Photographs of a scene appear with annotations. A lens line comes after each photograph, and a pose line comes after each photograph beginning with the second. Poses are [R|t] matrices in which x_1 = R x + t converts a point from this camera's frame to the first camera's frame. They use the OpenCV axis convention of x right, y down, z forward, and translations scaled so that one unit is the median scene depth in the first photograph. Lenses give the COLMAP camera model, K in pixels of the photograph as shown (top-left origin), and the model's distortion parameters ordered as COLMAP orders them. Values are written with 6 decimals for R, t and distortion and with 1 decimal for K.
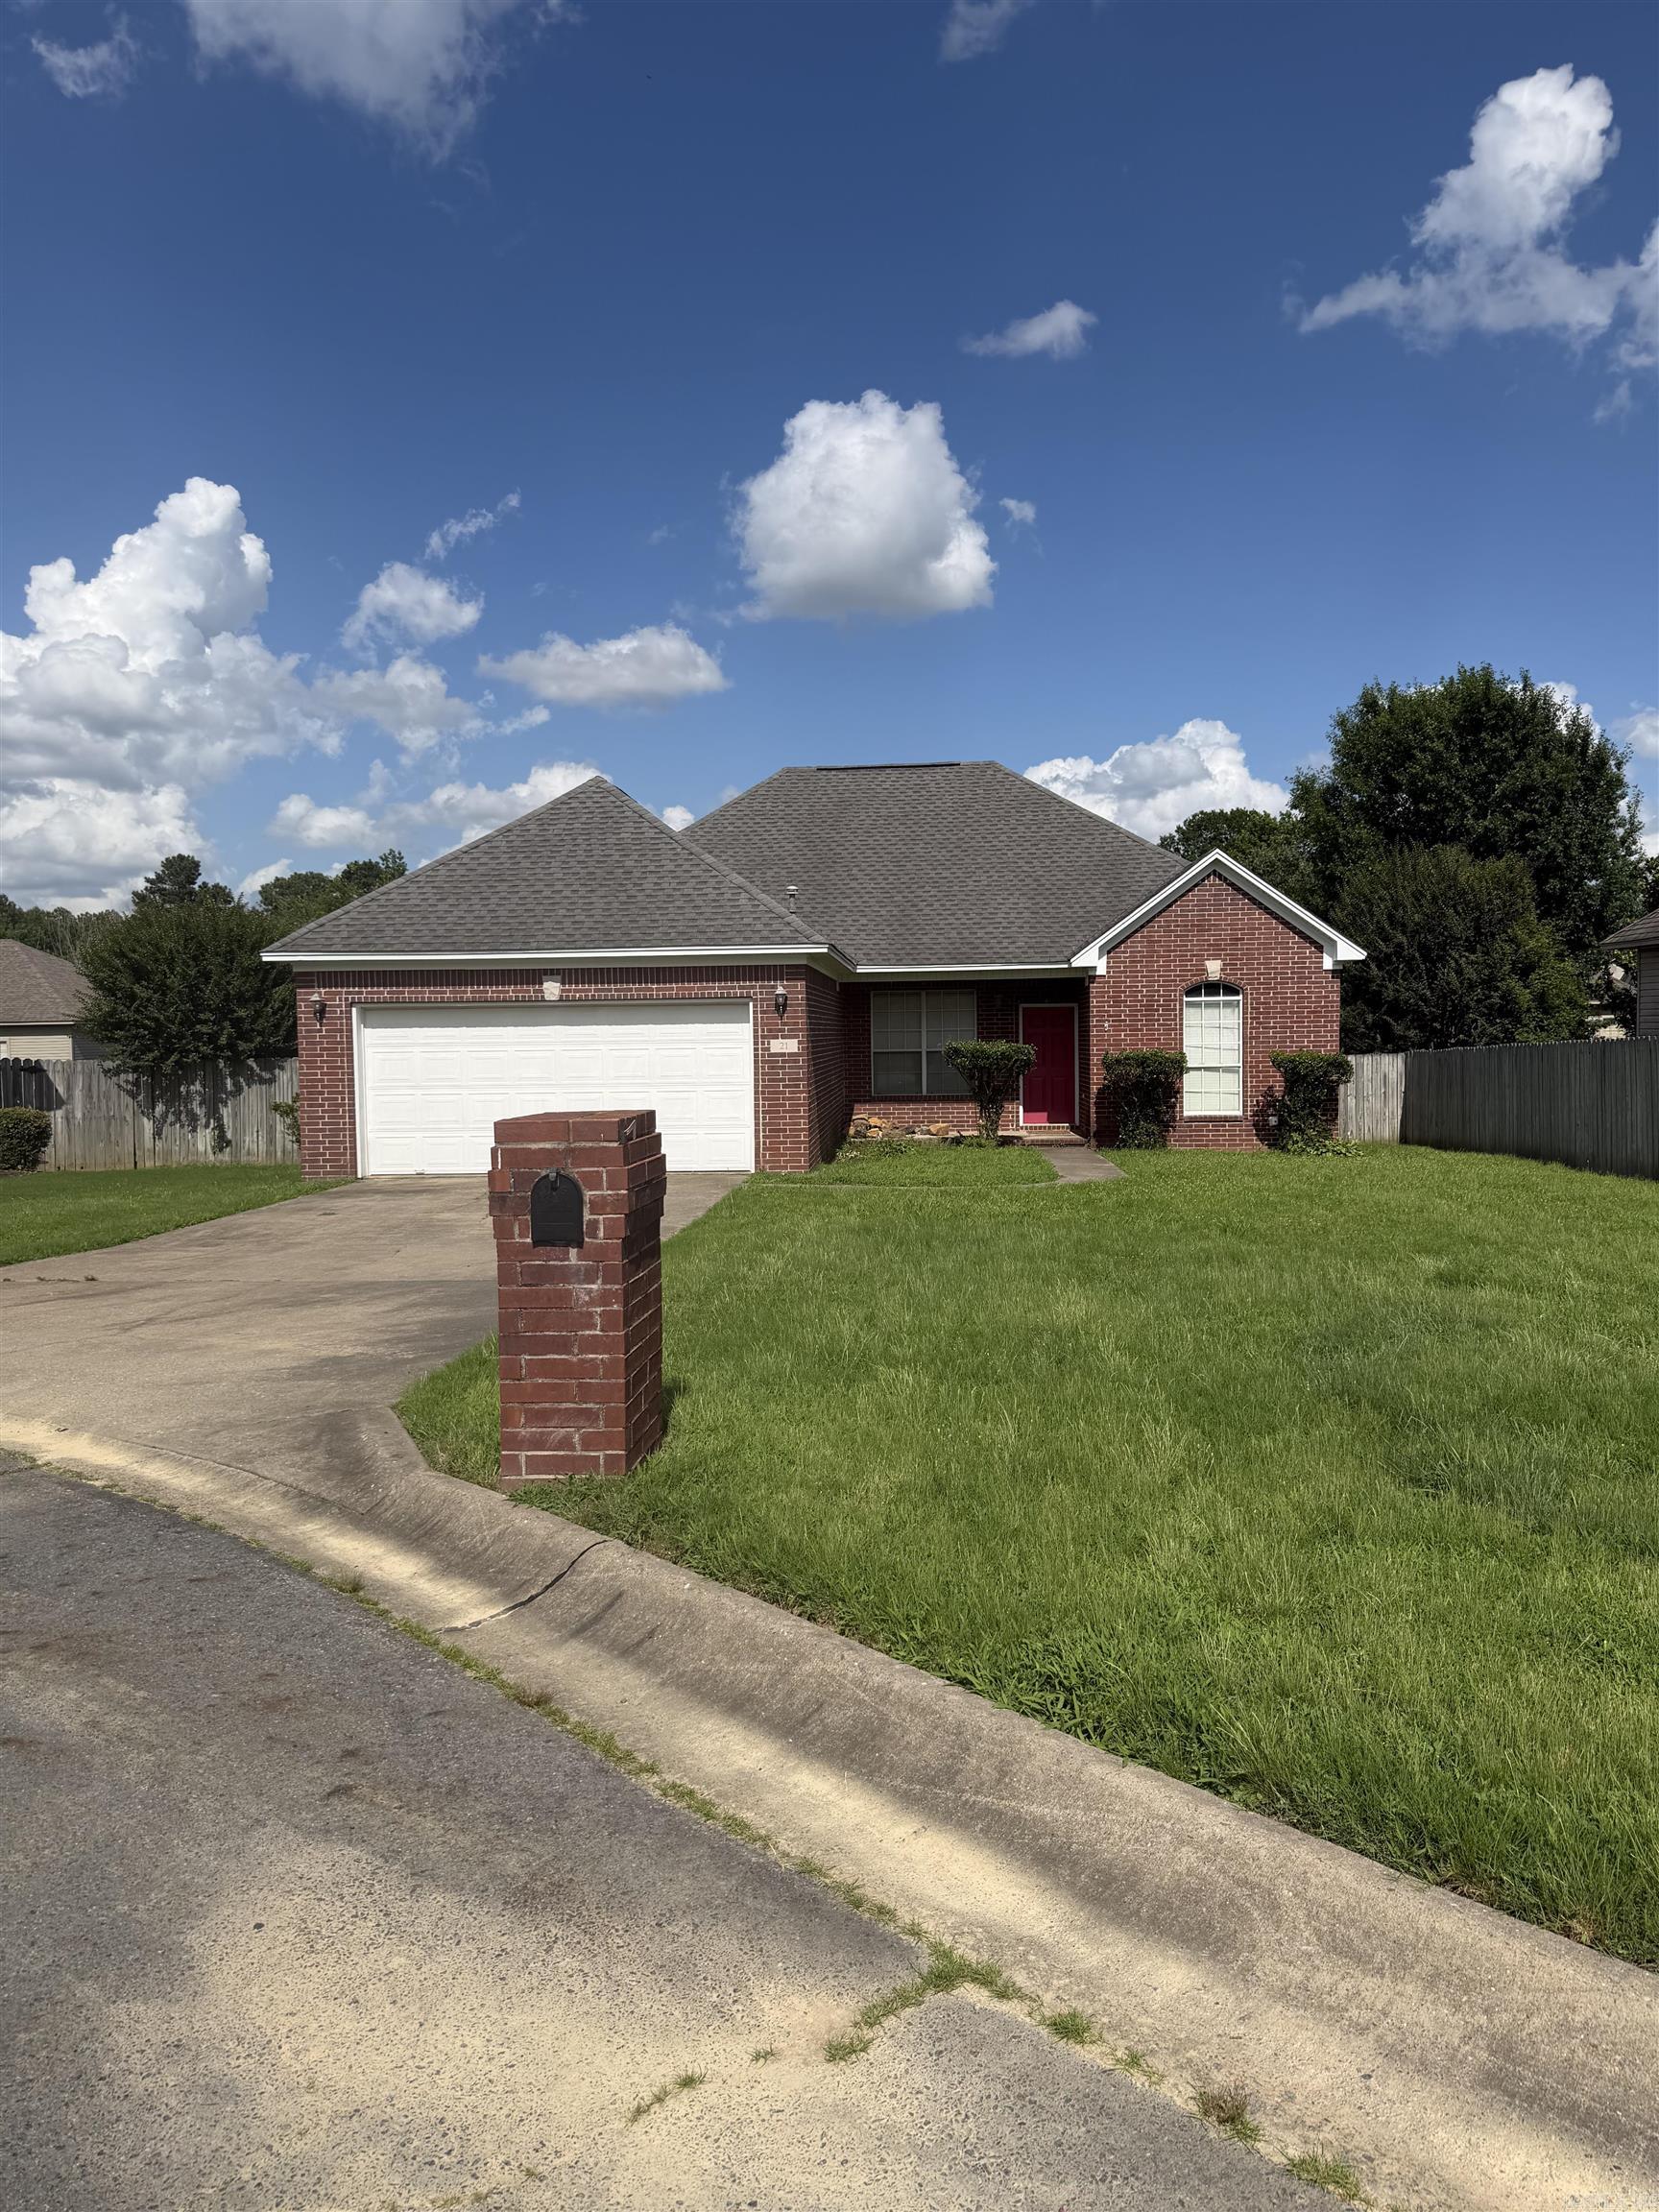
lens RADIAL K [[1530.0, 0, 824.5], [0, 1530.0, 1107.3], [0, 0, 1]] dist [0.080754, 0.000187]
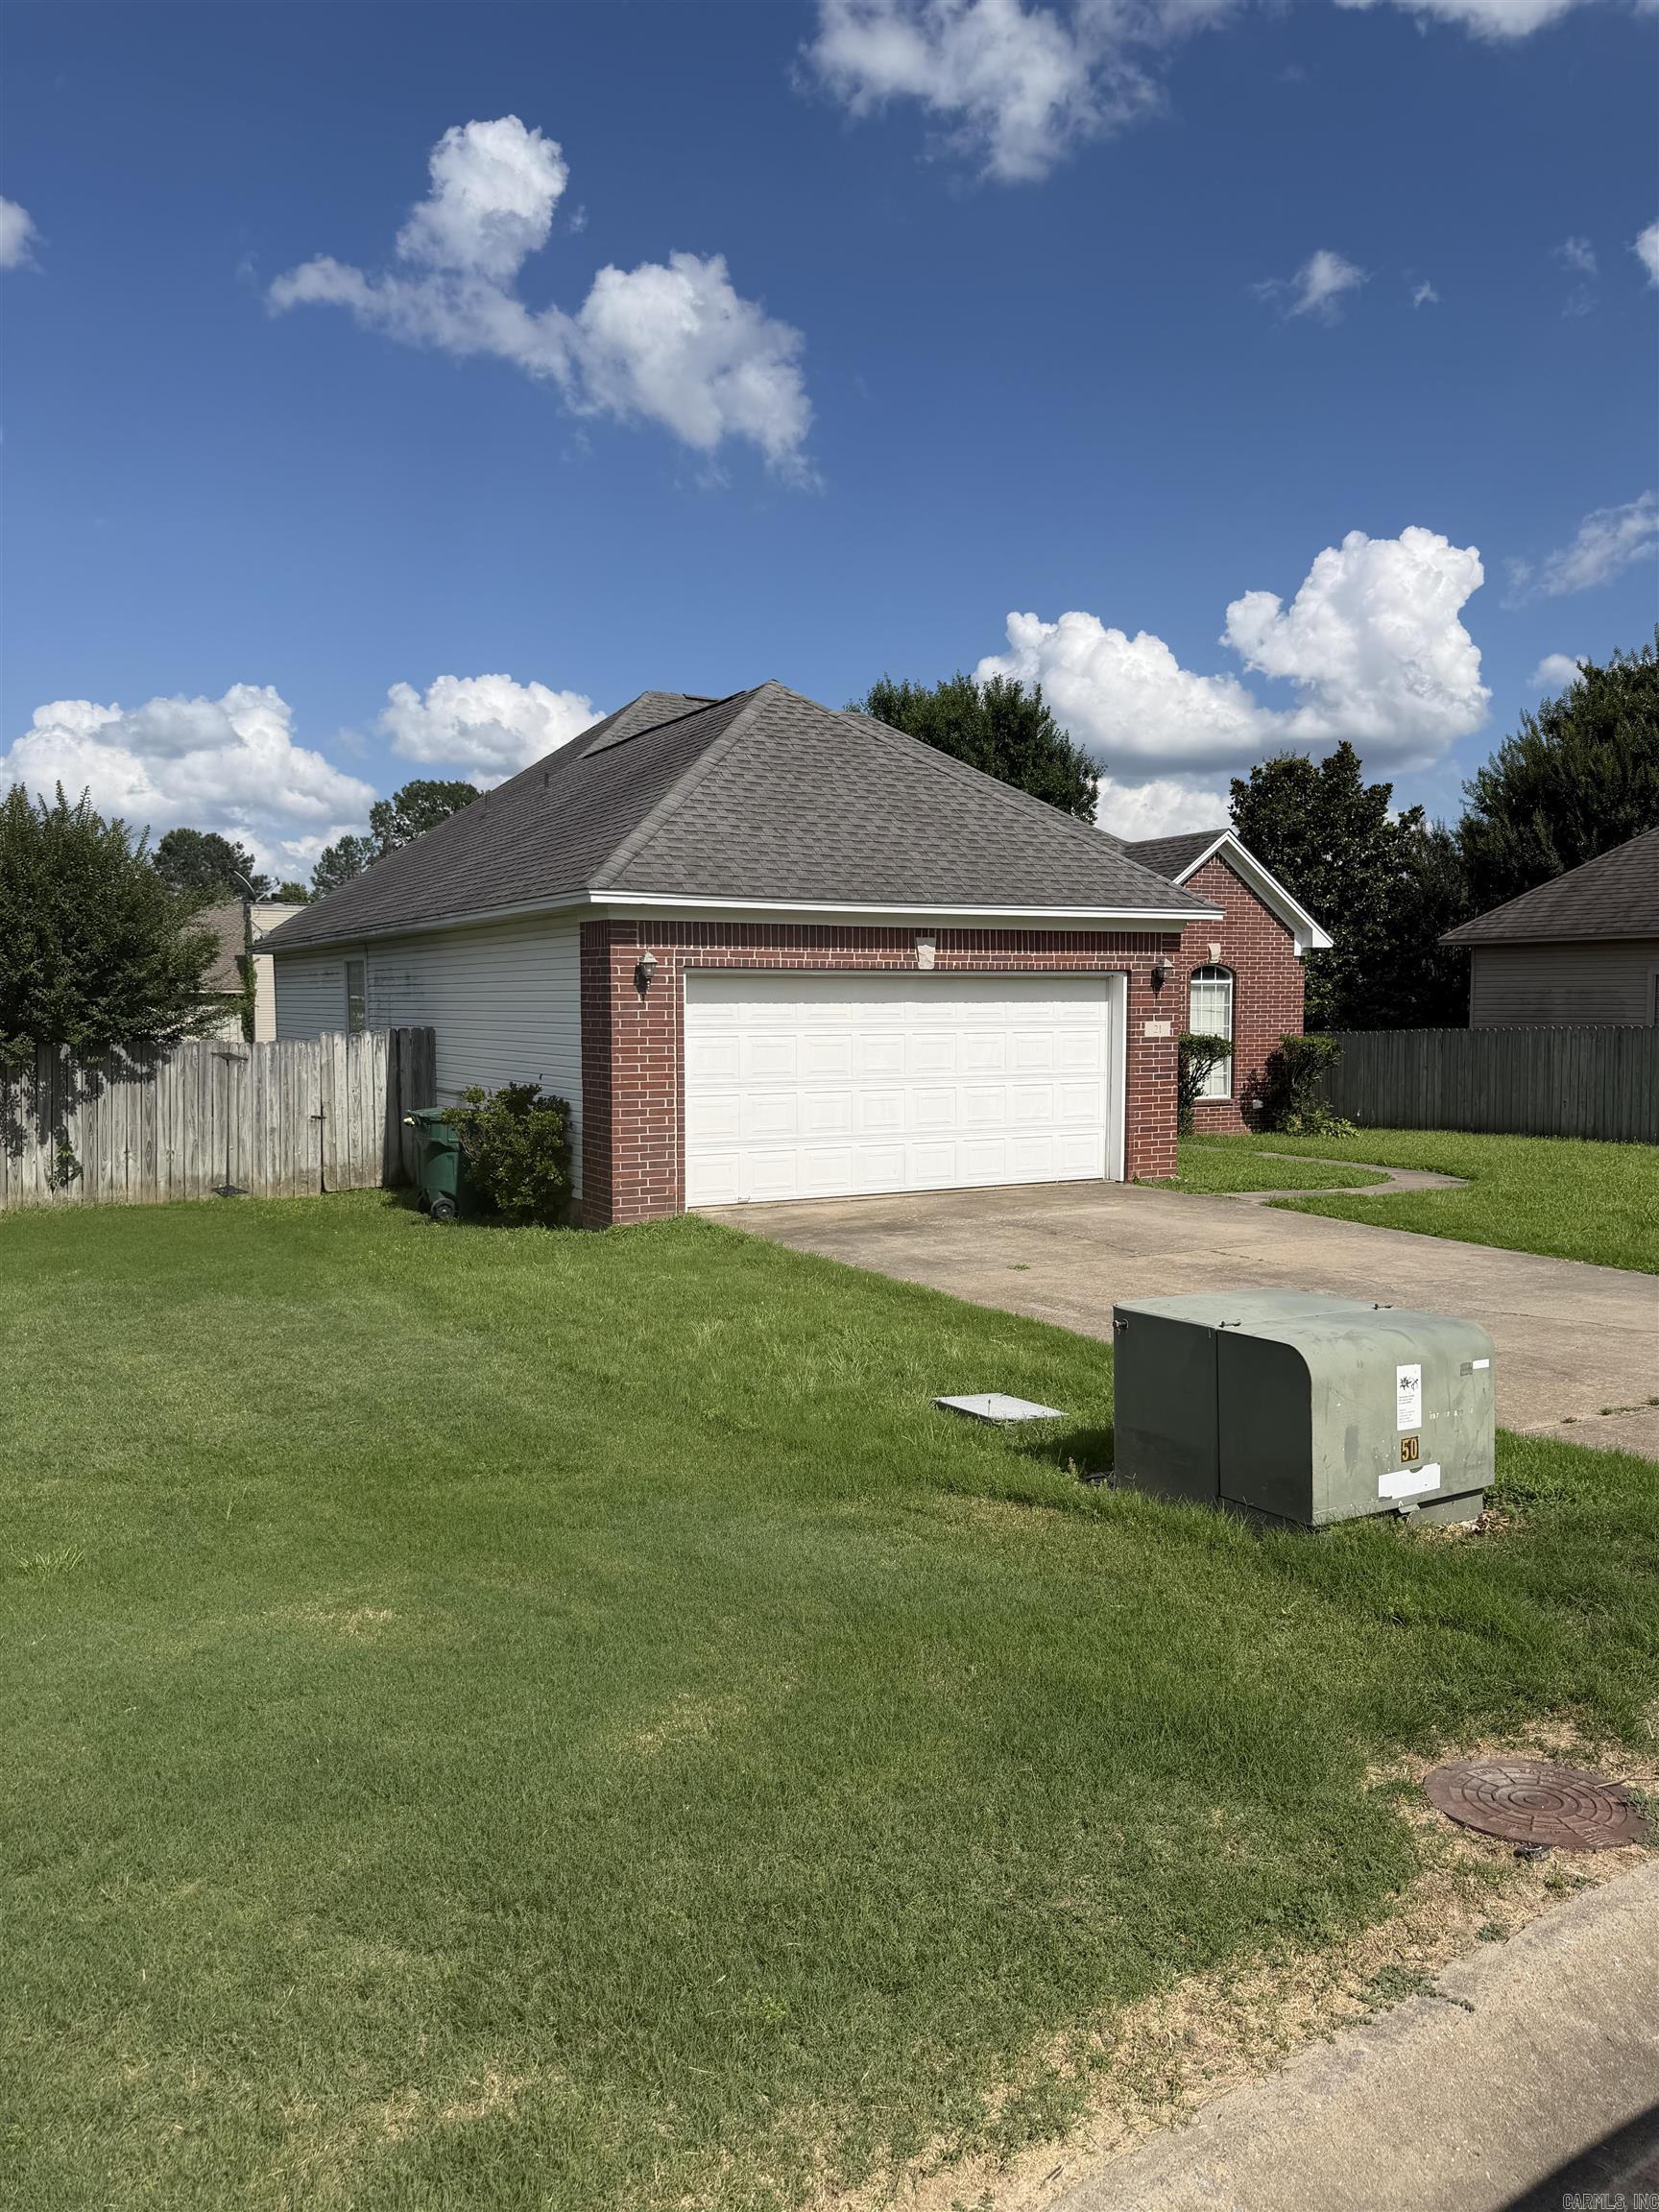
lens RADIAL K [[1530.0, 0, 829.3], [0, 1530.0, 1108.9], [0, 0, 1]] dist [0.080754, 0.000187]
pose [[0.854986, -0.023105, 0.518135, -0.487489], [0.015650, 0.999702, 0.018756, -0.011613], [-0.518414, -0.007927, 0.855093, 0.287970]]
